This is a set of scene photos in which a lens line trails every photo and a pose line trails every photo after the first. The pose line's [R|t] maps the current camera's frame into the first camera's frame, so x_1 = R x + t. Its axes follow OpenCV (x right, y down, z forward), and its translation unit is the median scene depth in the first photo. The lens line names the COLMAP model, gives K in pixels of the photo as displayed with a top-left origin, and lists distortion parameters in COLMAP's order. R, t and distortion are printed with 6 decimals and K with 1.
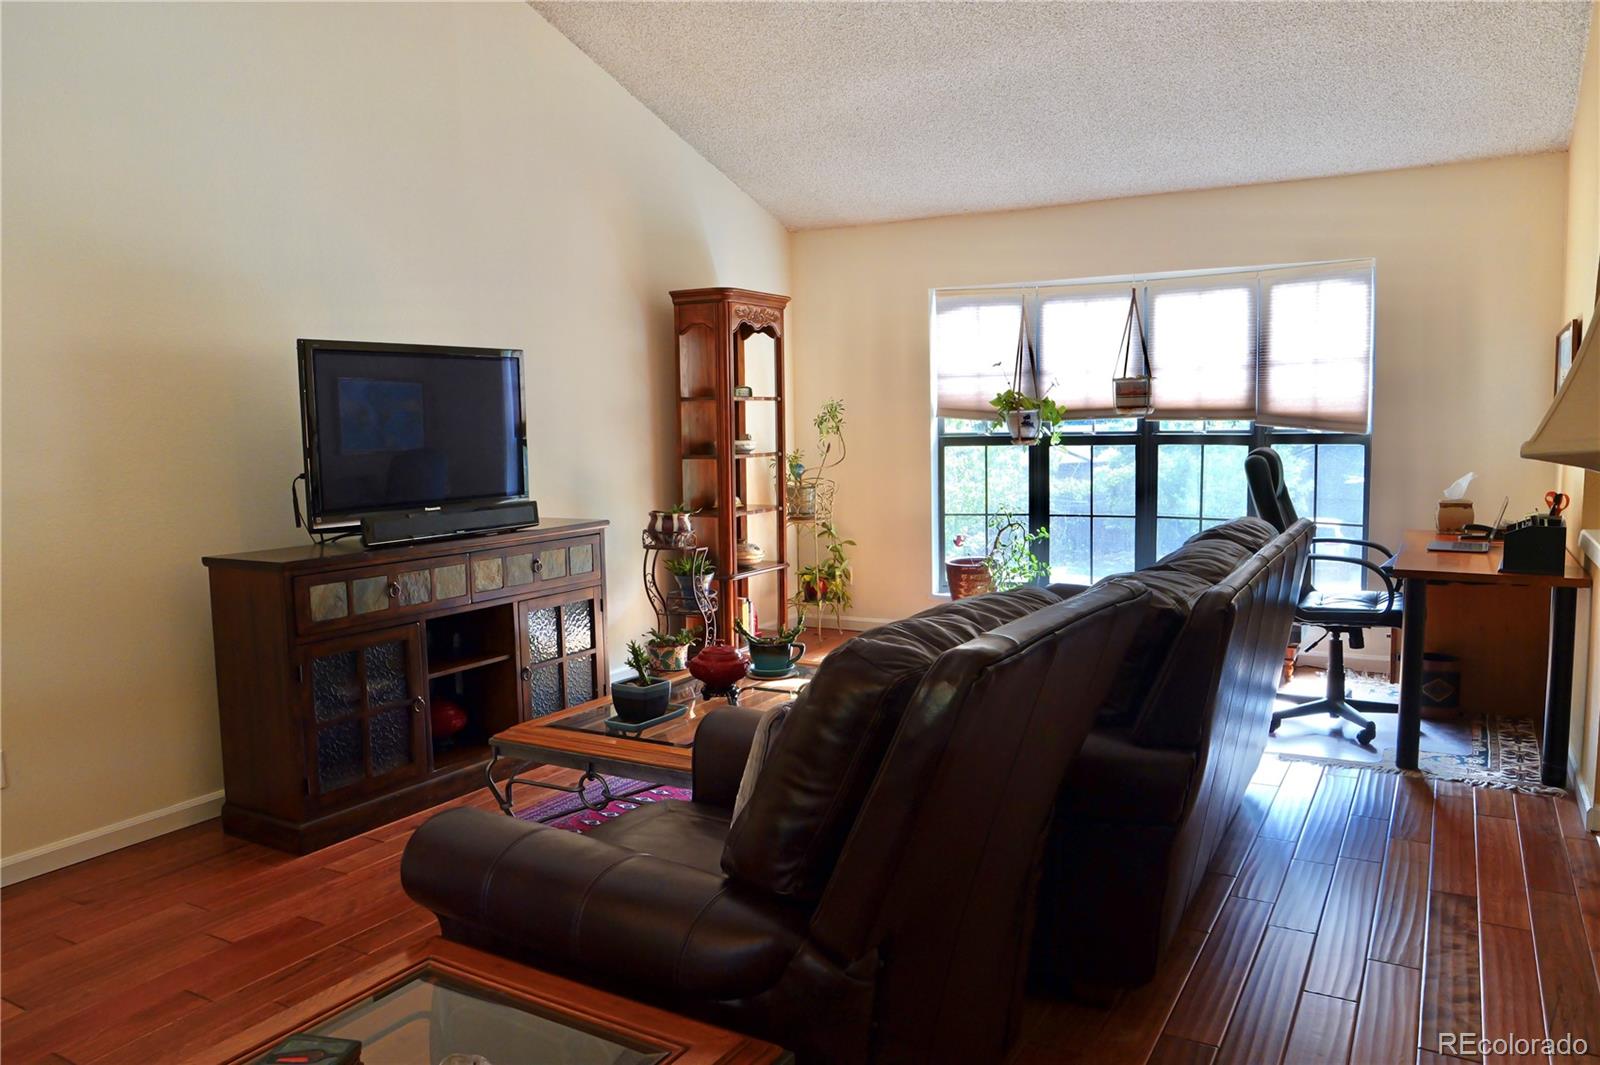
lens RADIAL K [[1143.7, 0, 798.8], [0, 1143.7, 528.2], [0, 0, 1]] dist [-0.054899, 0.016217]
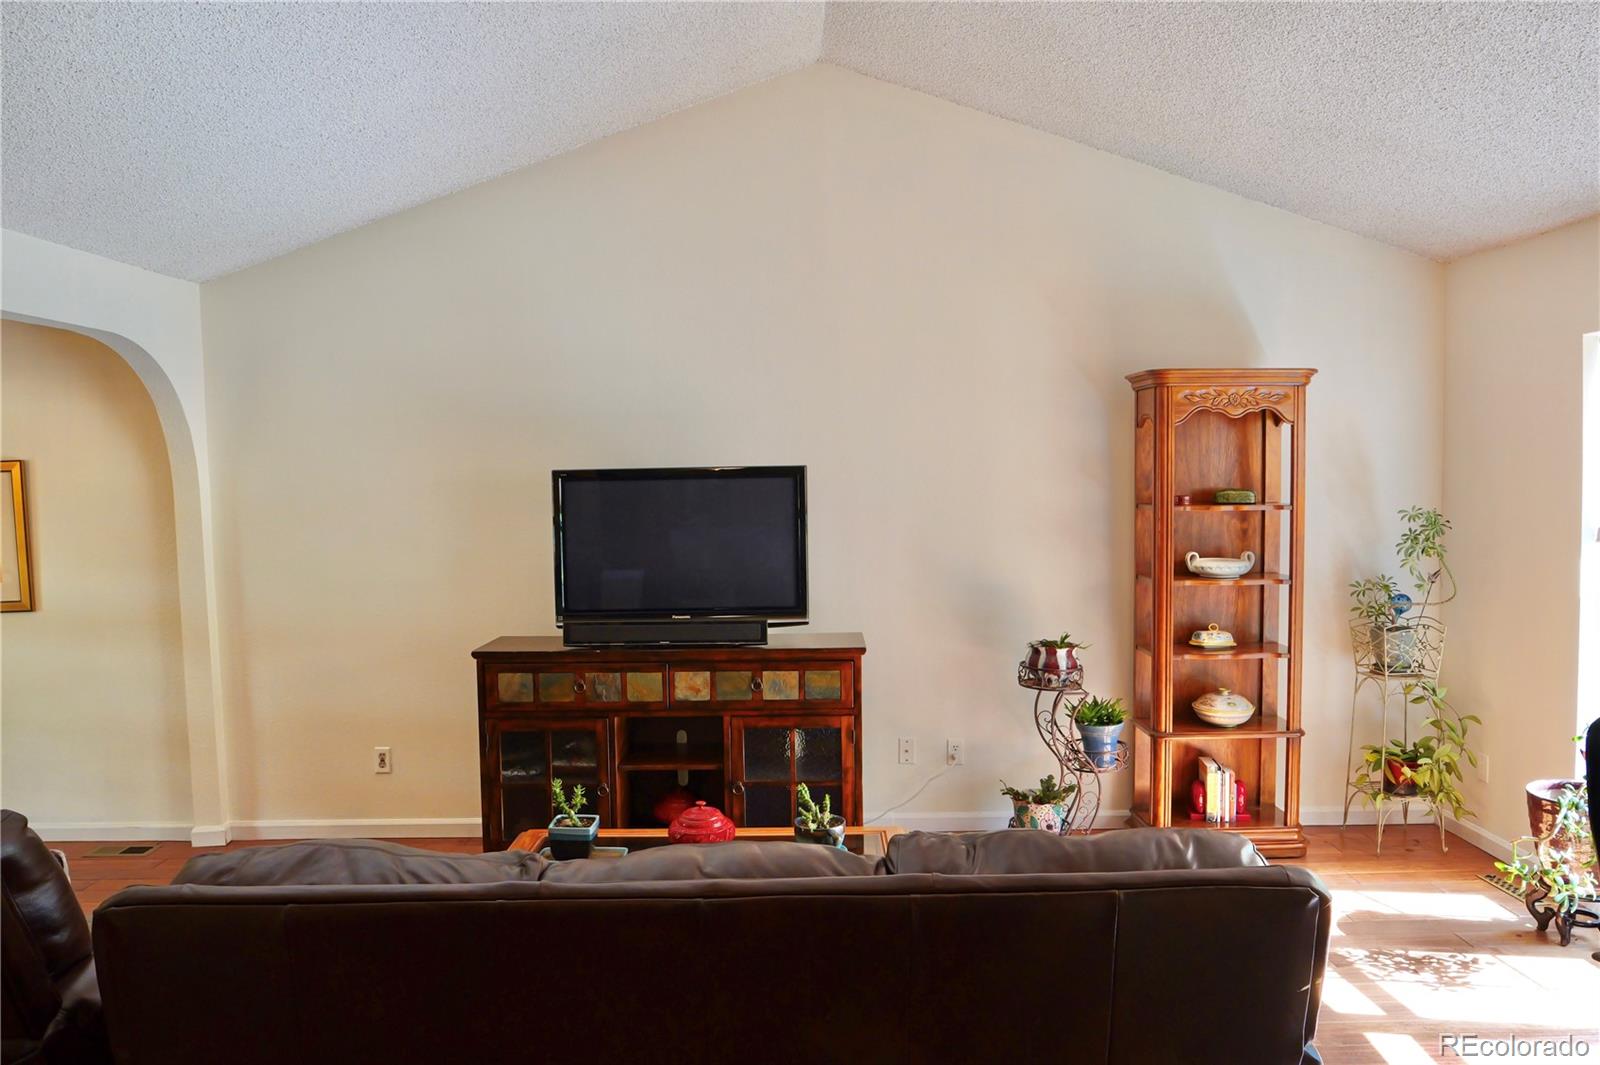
lens RADIAL K [[1143.7, 0, 803.9], [0, 1143.7, 542.9], [0, 0, 1]] dist [-0.054899, 0.016217]
pose [[0.506326, 0.055548, -0.860551, 0.711038], [-0.078666, 0.996738, 0.018054, -0.123737], [0.858746, 0.058555, 0.509044, 0.569099]]
